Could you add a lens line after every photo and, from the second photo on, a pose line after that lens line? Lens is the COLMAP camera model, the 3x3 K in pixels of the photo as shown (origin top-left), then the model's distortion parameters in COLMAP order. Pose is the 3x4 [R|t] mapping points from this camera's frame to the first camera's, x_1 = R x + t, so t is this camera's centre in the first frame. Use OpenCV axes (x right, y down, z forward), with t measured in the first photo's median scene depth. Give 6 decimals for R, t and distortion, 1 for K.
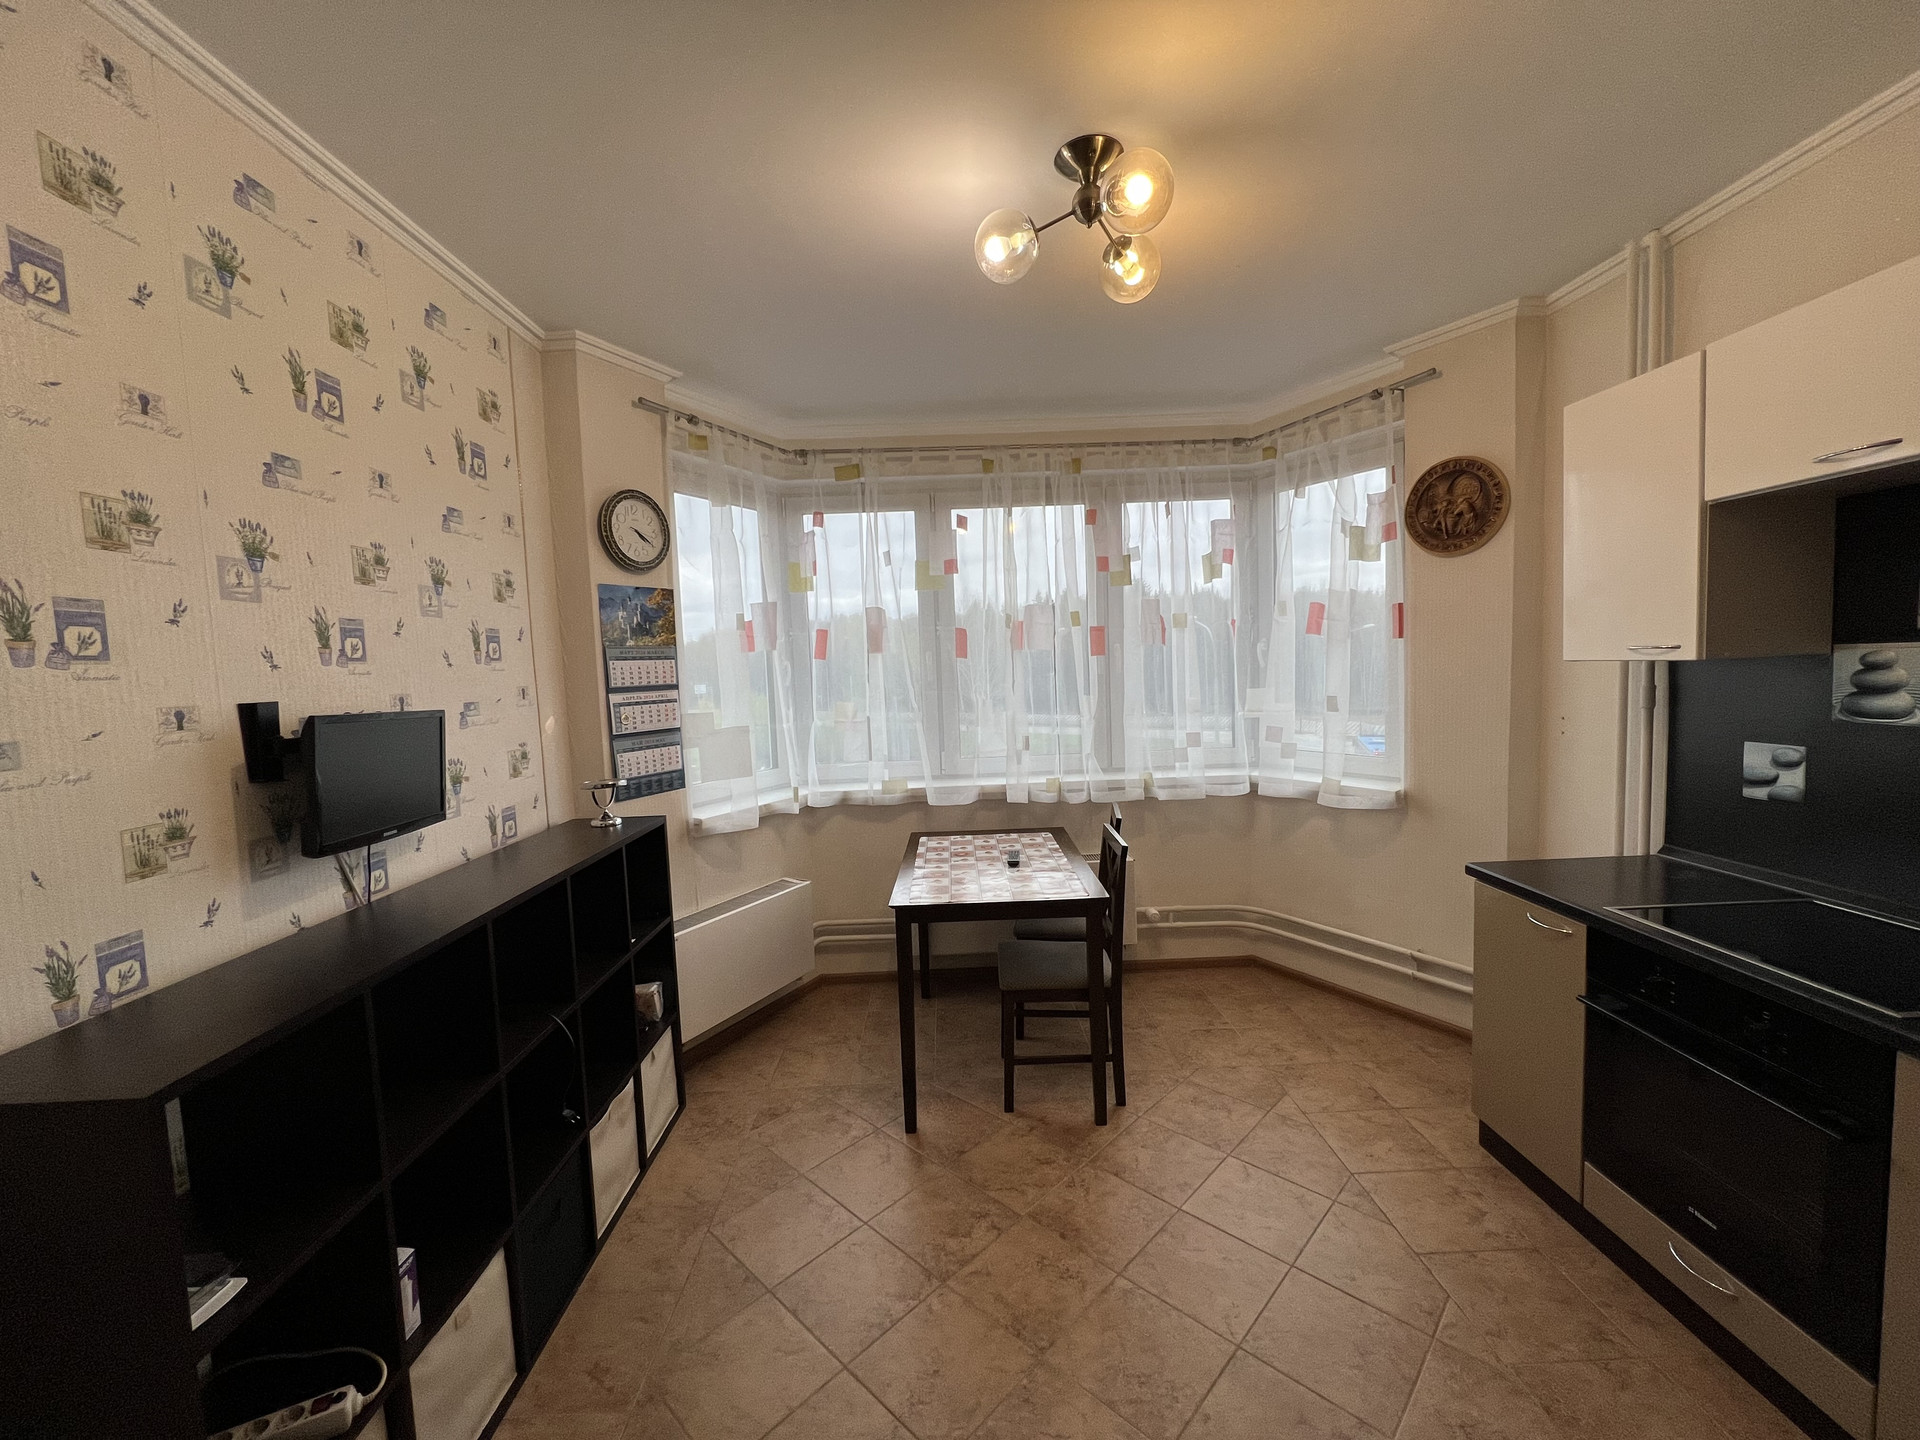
lens RADIAL K [[766.6, 0, 956.7], [0, 766.6, 723.0], [0, 0, 1]] dist [-0.000324, -0.000196]
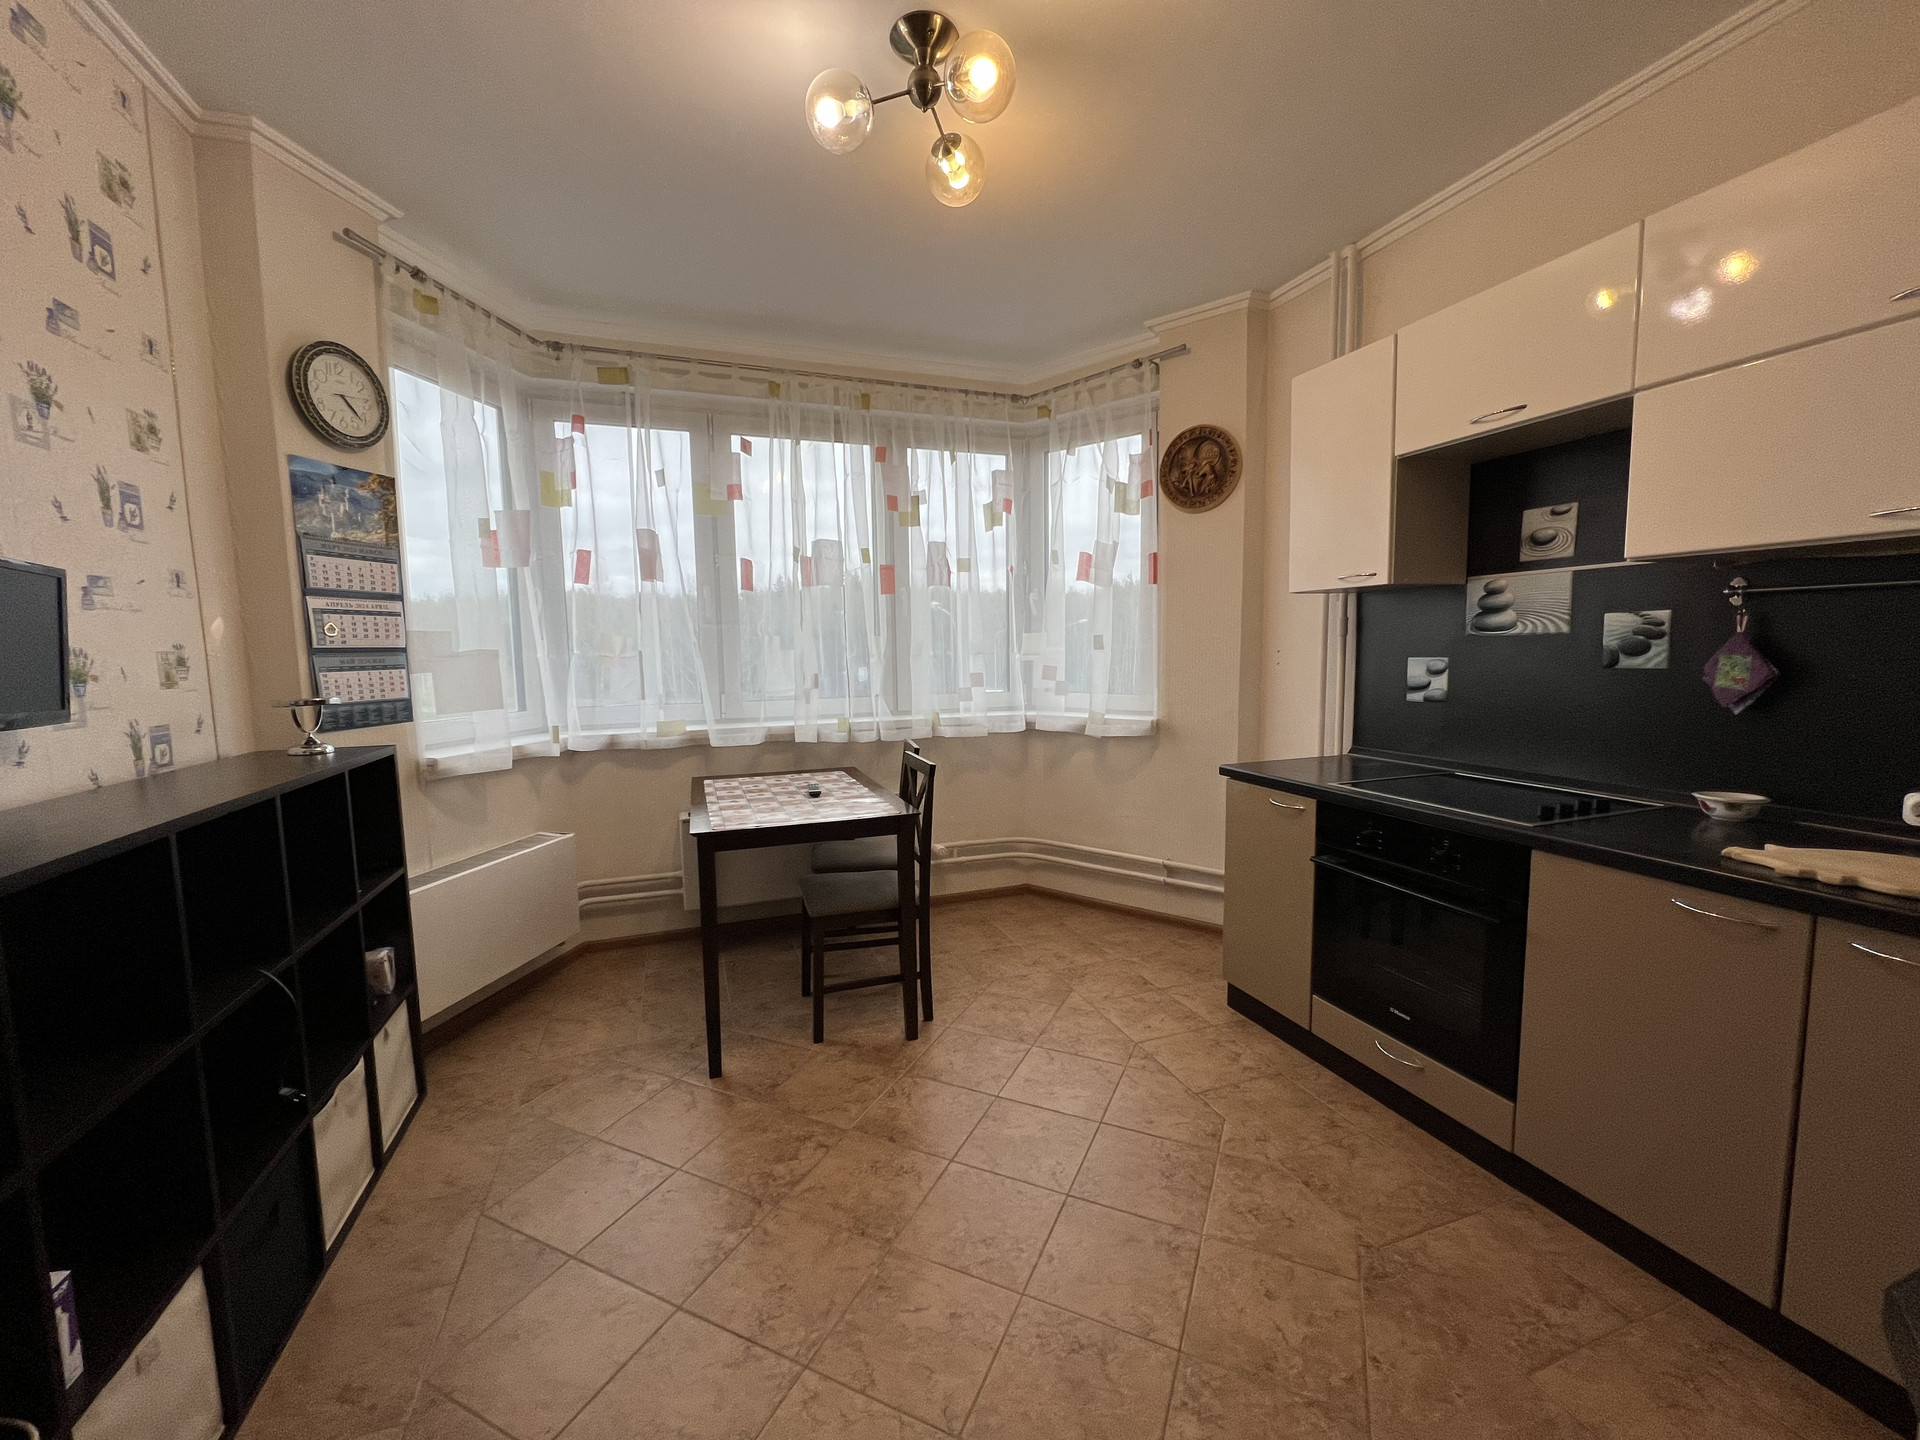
lens RADIAL K [[766.6, 0, 957.2], [0, 766.6, 722.7], [0, 0, 1]] dist [-0.000324, -0.000196]
pose [[0.944907, -0.008207, 0.327237, -0.088587], [0.003504, 0.999882, 0.014958, 0.096015], [-0.327321, -0.012988, 0.944824, 0.031388]]
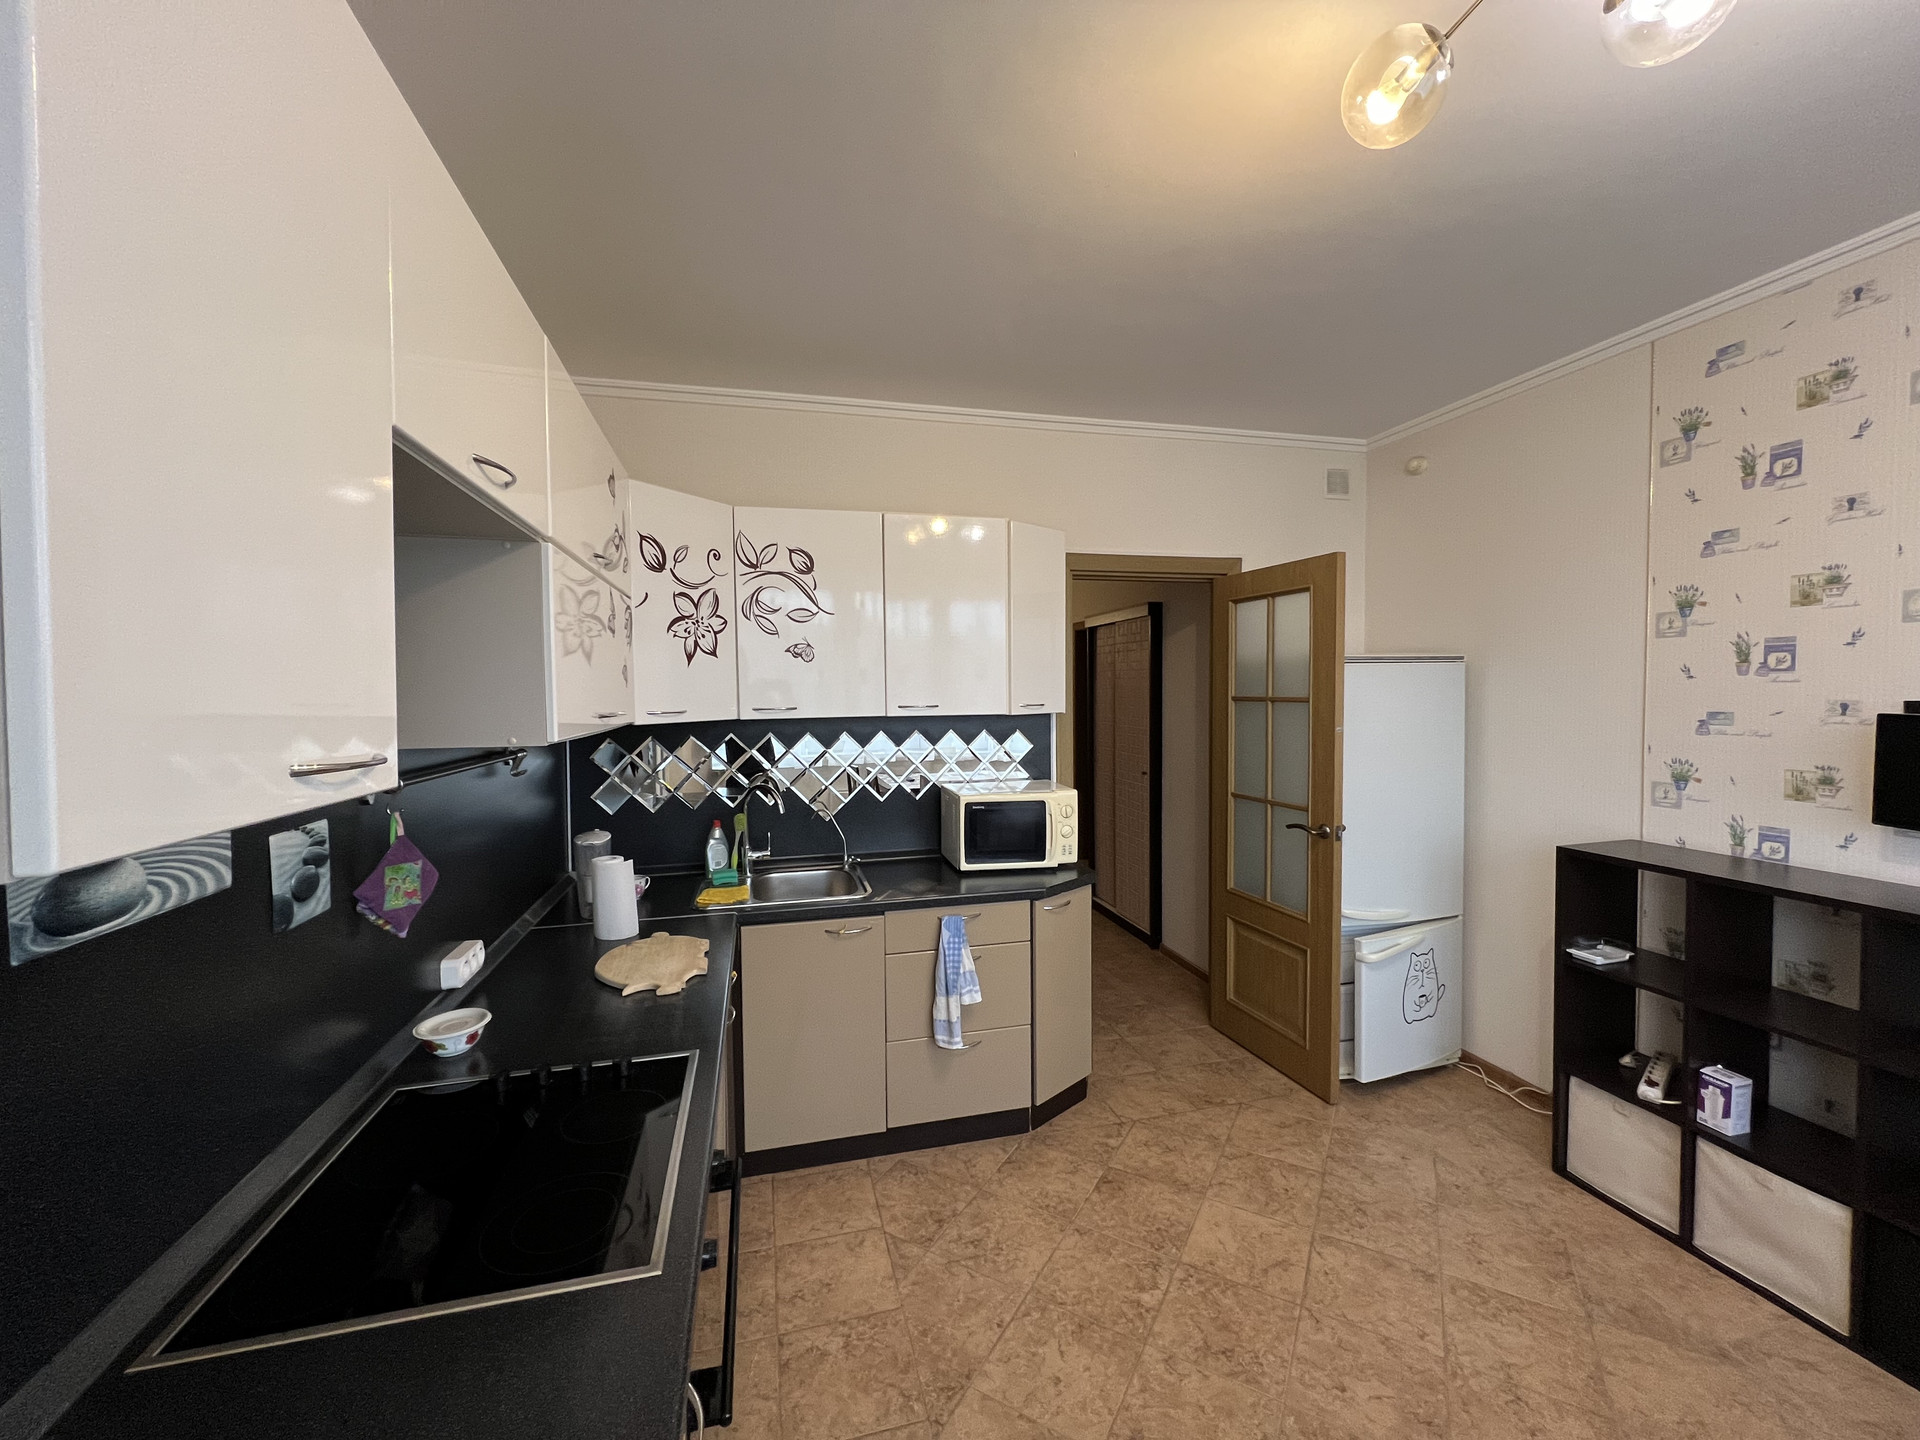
lens RADIAL K [[766.6, 0, 957.4], [0, 766.6, 723.0], [0, 0, 1]] dist [-0.000324, -0.000196]
pose [[-0.969781, 0.060753, -0.236293, 0.588506], [0.031535, 0.991589, 0.125523, -0.124964], [0.241932, 0.114278, -0.963540, 1.149017]]
